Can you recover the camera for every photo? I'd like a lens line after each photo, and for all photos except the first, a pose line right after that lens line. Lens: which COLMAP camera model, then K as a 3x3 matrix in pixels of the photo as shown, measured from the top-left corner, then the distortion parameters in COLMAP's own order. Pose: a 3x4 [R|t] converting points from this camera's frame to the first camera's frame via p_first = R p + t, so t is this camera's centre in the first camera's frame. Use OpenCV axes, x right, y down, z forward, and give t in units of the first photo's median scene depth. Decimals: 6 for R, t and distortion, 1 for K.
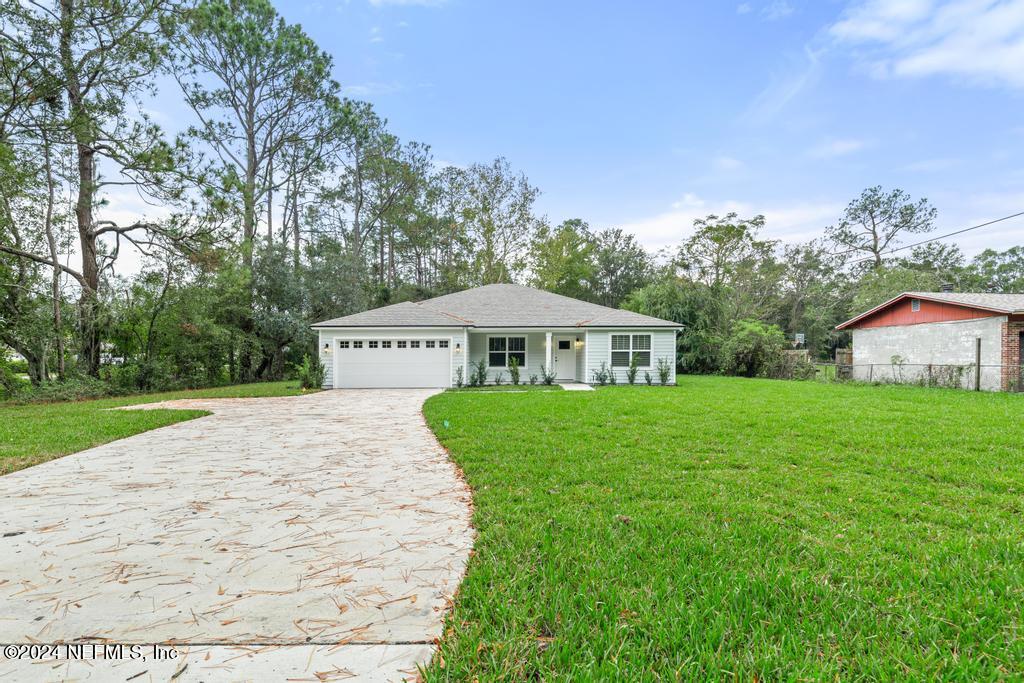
lens RADIAL K [[467.3, 0, 521.8], [0, 467.3, 361.1], [0, 0, 1]] dist [0.006842, -0.001868]
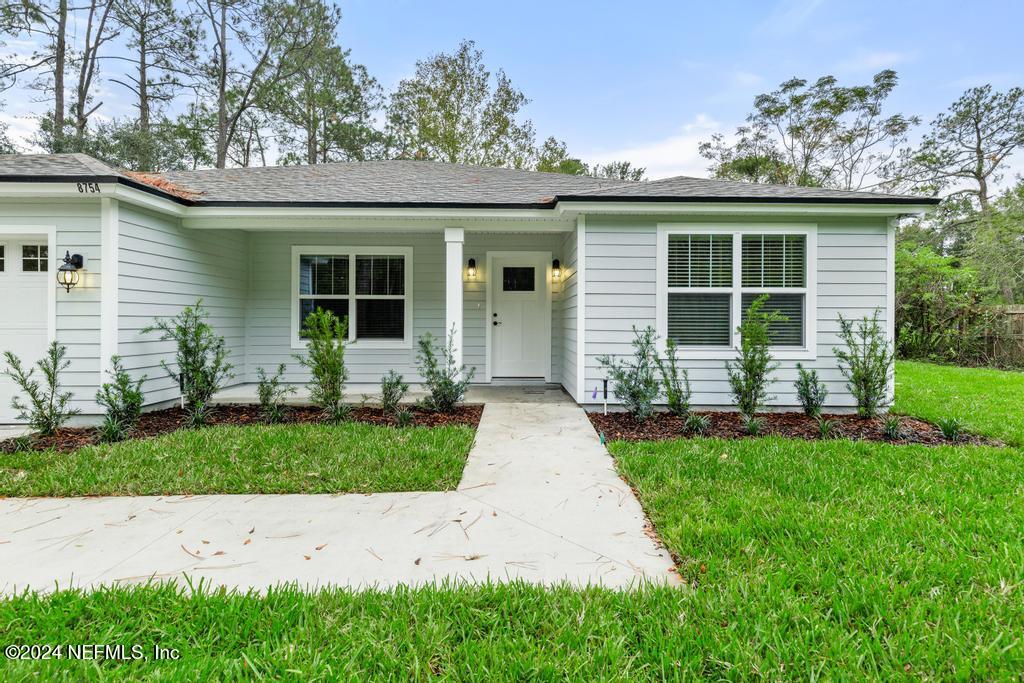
lens RADIAL K [[467.3, 0, 526.5], [0, 467.3, 306.4], [0, 0, 1]] dist [0.006842, -0.001868]
pose [[0.999921, 0.006995, 0.010471, 0.092081], [-0.006614, 0.999331, -0.035965, -0.001191], [-0.010716, 0.035893, 0.999298, 0.642509]]
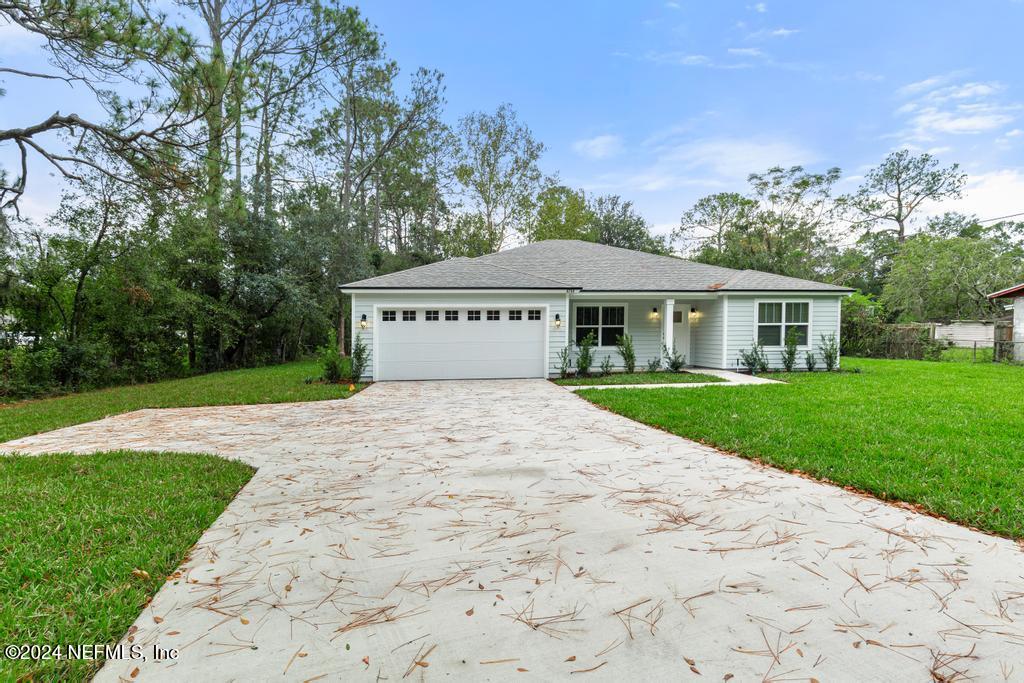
lens RADIAL K [[467.3, 0, 521.7], [0, 467.3, 340.4], [0, 0, 1]] dist [0.006842, -0.001868]
pose [[0.995921, -0.005181, 0.090085, -0.217836], [0.004376, 0.999949, 0.009135, -0.004587], [-0.090128, -0.008704, 0.995892, 0.271040]]
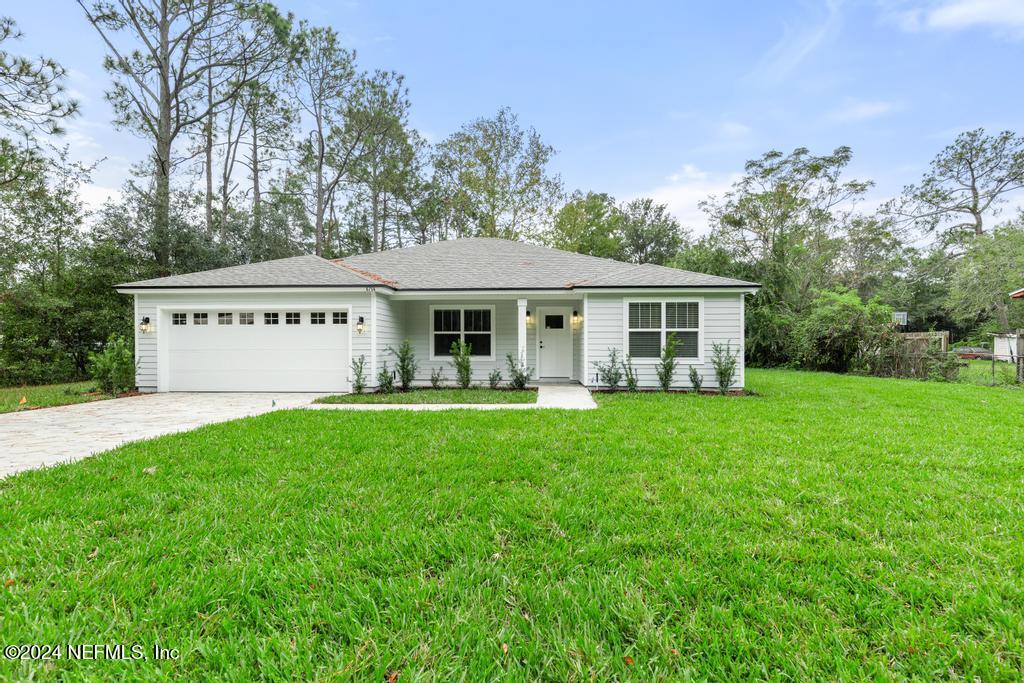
lens RADIAL K [[467.3, 0, 522.2], [0, 467.3, 334.3], [0, 0, 1]] dist [0.006842, -0.001868]
pose [[0.998036, 0.001834, -0.062619, 0.086439], [-0.003761, 0.999522, -0.030671, 0.001276], [0.062533, 0.030846, 0.997566, 0.373949]]
